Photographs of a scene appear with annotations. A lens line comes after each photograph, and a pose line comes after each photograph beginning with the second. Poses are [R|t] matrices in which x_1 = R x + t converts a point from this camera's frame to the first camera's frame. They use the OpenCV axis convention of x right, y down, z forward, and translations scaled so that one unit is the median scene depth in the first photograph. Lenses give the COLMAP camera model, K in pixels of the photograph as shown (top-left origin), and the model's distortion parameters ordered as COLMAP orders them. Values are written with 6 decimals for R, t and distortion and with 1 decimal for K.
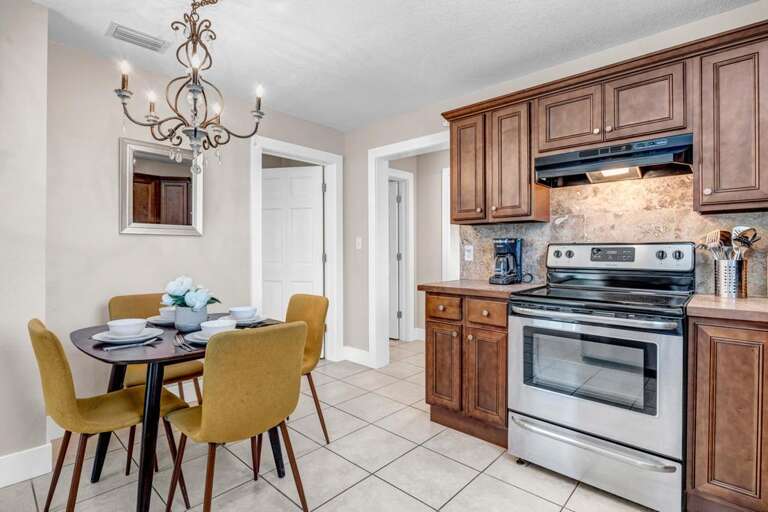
lens RADIAL K [[377.2, 0, 381.2], [0, 377.2, 253.5], [0, 0, 1]] dist [-0.003801, -0.001064]
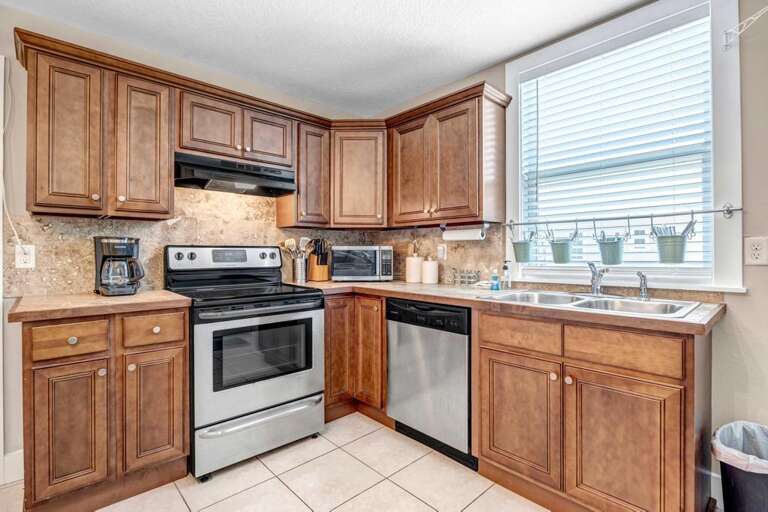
lens RADIAL K [[377.2, 0, 381.2], [0, 377.2, 252.1], [0, 0, 1]] dist [-0.003801, -0.001064]
pose [[0.074840, 0.000113, 0.997196, -0.499036], [0.008443, 0.999964, -0.000747, -0.004636], [-0.997160, 0.008475, 0.074837, 0.460420]]
